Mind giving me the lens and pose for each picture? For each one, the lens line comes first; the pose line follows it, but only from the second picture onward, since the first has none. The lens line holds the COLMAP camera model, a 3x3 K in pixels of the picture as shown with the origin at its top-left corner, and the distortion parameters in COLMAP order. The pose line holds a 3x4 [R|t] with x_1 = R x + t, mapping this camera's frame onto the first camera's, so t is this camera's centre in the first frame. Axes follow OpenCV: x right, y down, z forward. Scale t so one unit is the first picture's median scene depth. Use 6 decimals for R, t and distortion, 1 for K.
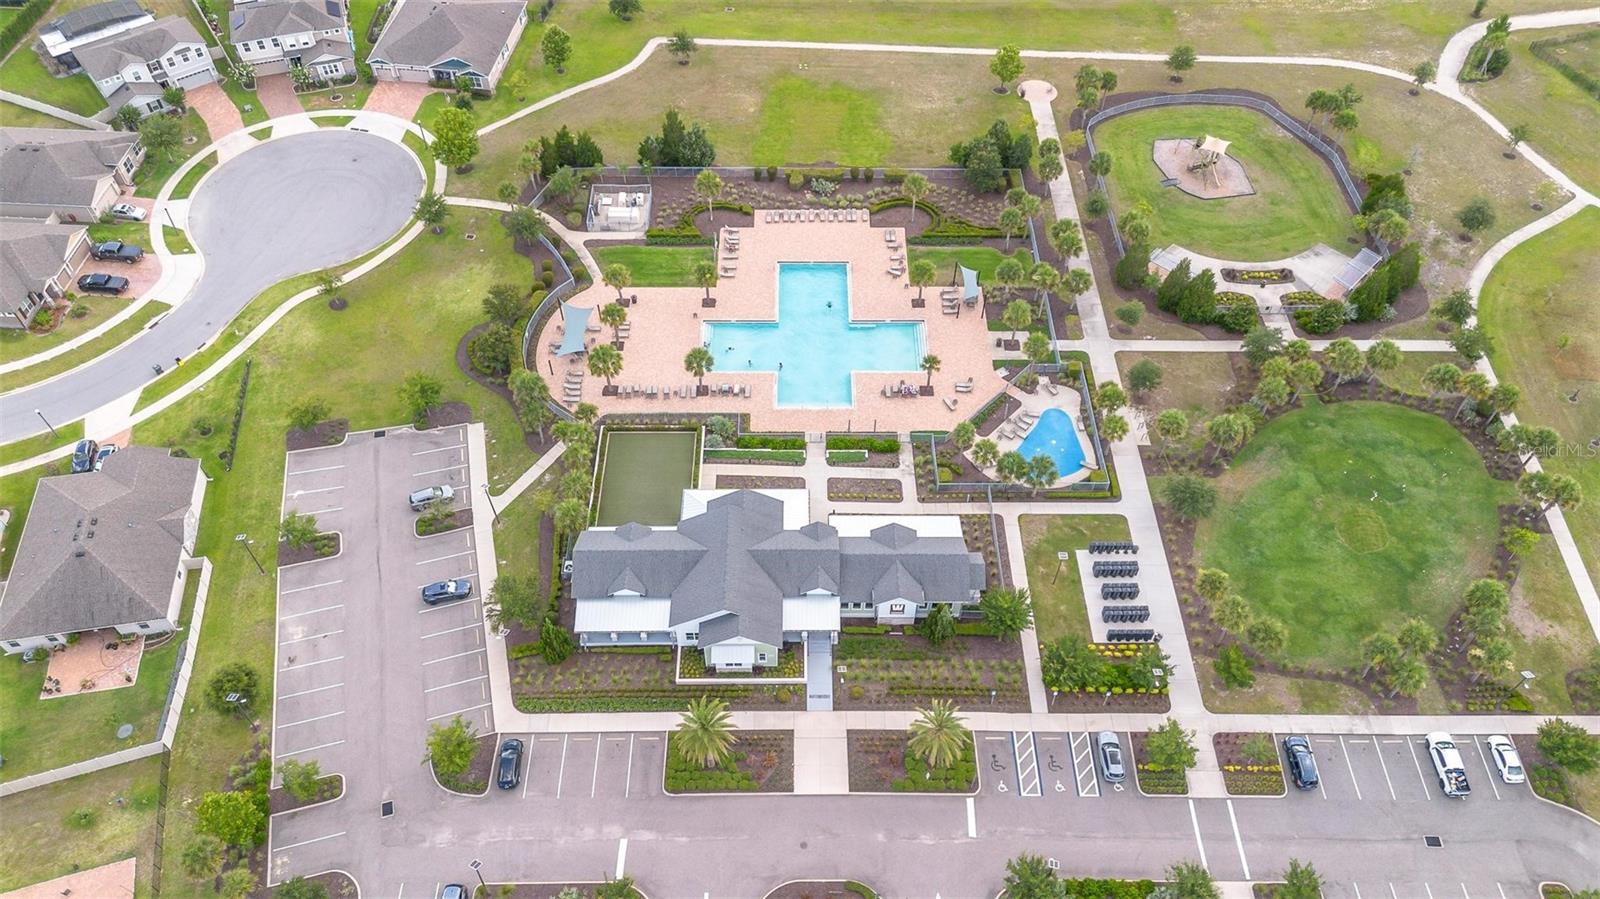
lens RADIAL K [[1140.2, 0, 809.9], [0, 1140.2, 452.4], [0, 0, 1]] dist [0.031840, -0.004935]
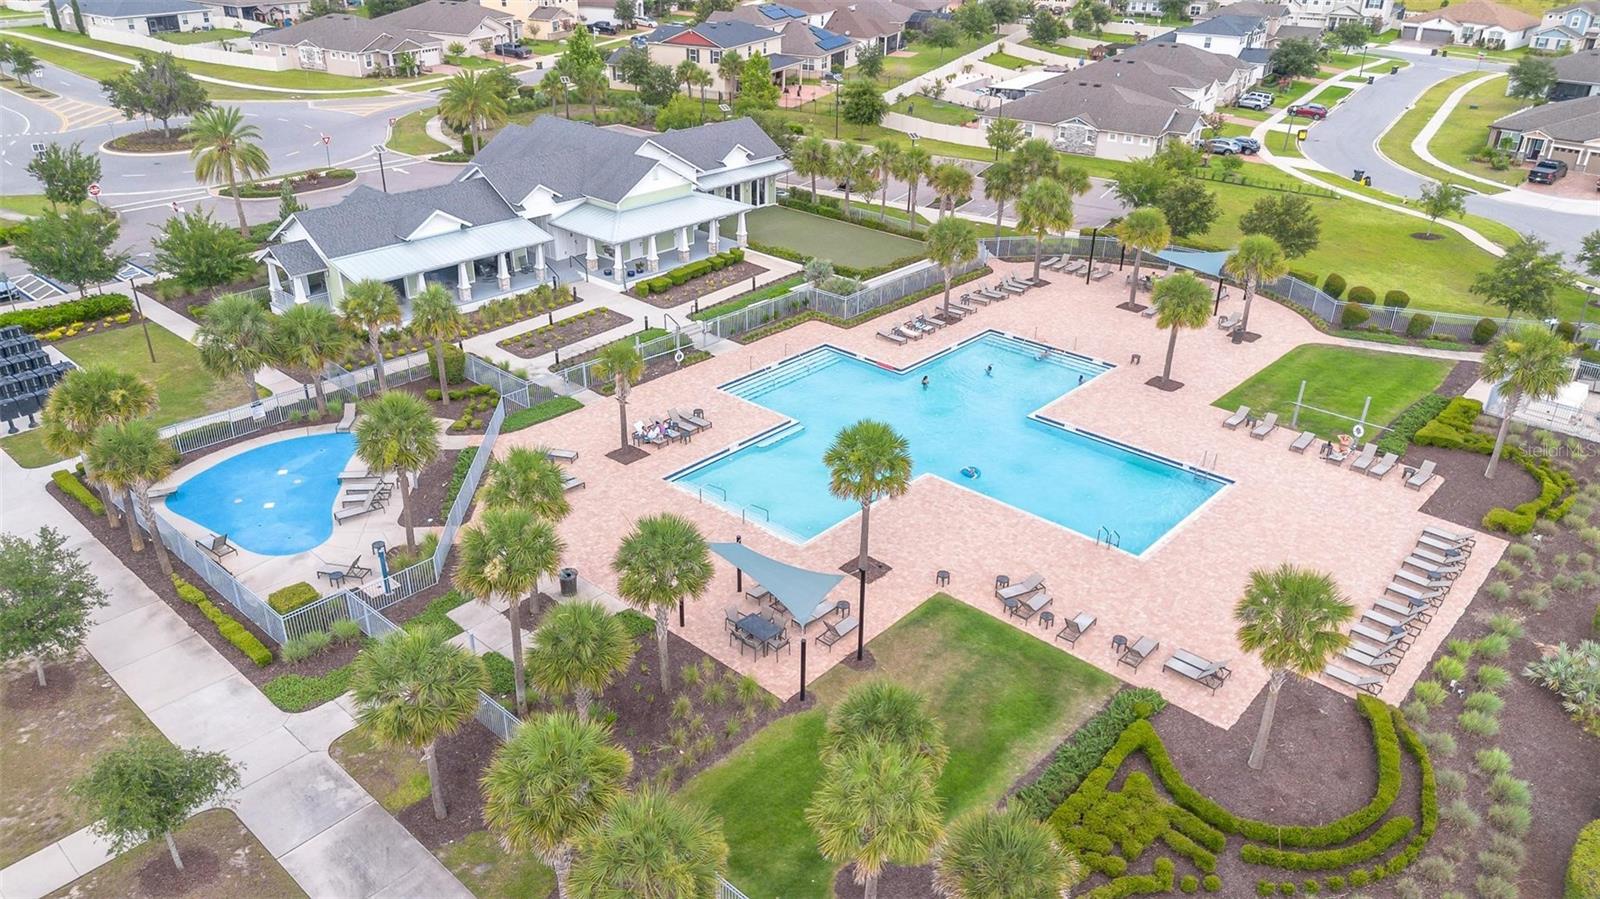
lens RADIAL K [[1140.2, 0, 809.9], [0, 1140.2, 452.4], [0, 0, 1]] dist [0.031840, -0.004935]
pose [[-0.668757, 0.324350, -0.669000, 0.345179], [-0.584876, 0.326011, 0.742723, -0.413346], [0.459003, 0.887983, -0.028318, 1.076213]]
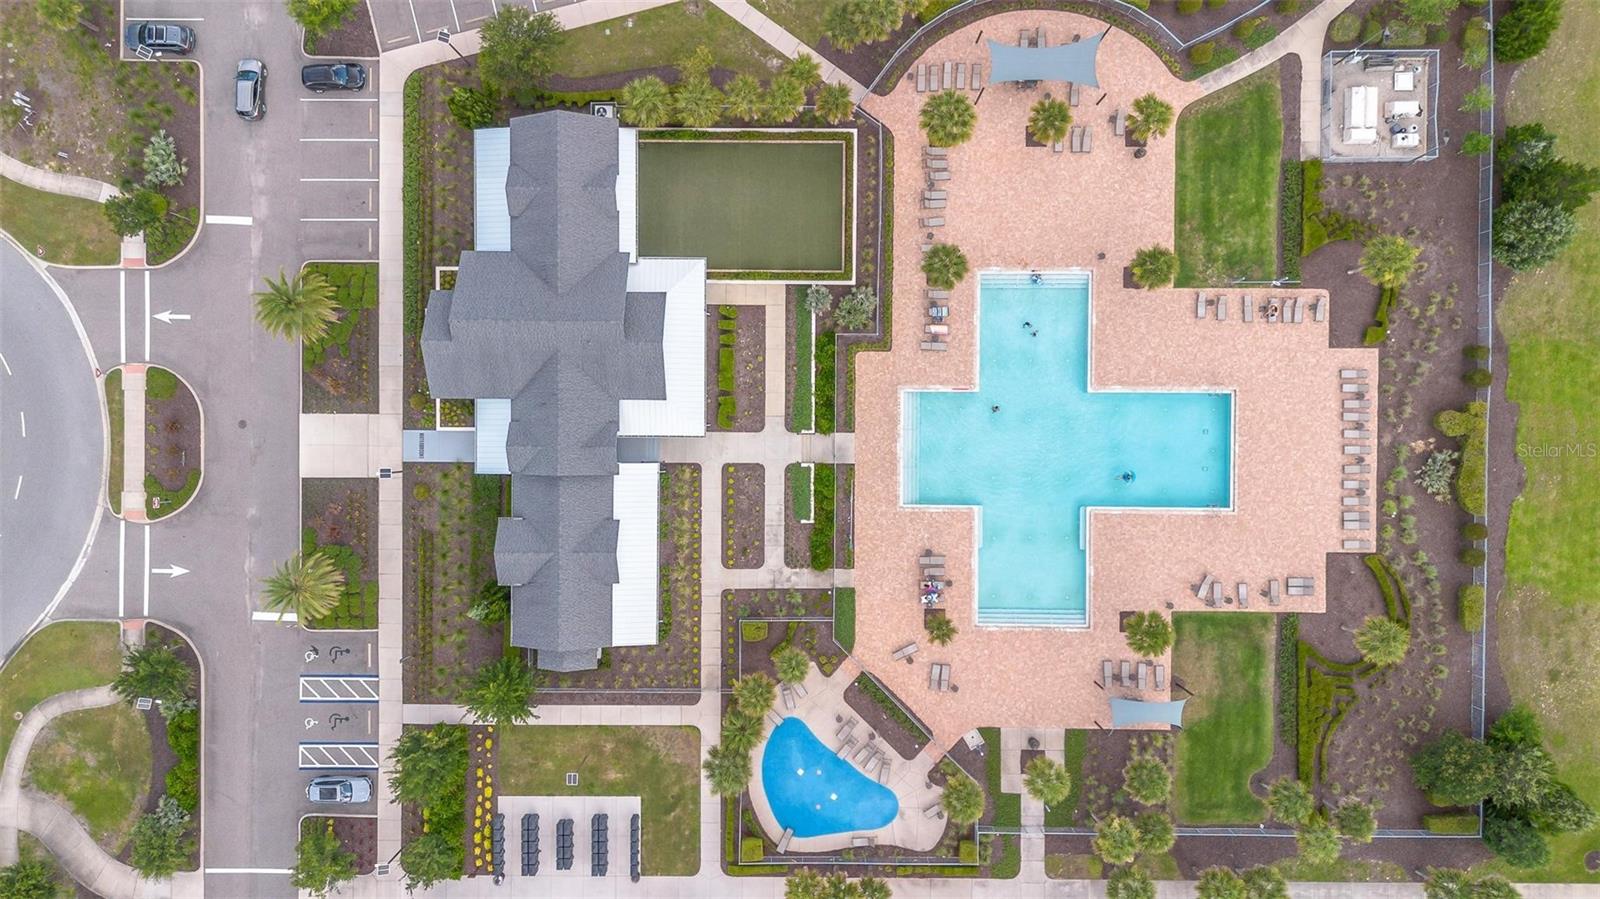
lens RADIAL K [[1140.2, 0, 809.9], [0, 1140.2, 452.4], [0, 0, 1]] dist [0.031840, -0.004935]
pose [[-0.013827, 0.999896, 0.004121, 0.005085], [-0.760787, -0.013195, 0.648868, -0.439378], [0.648855, 0.005836, 0.760890, 0.467911]]
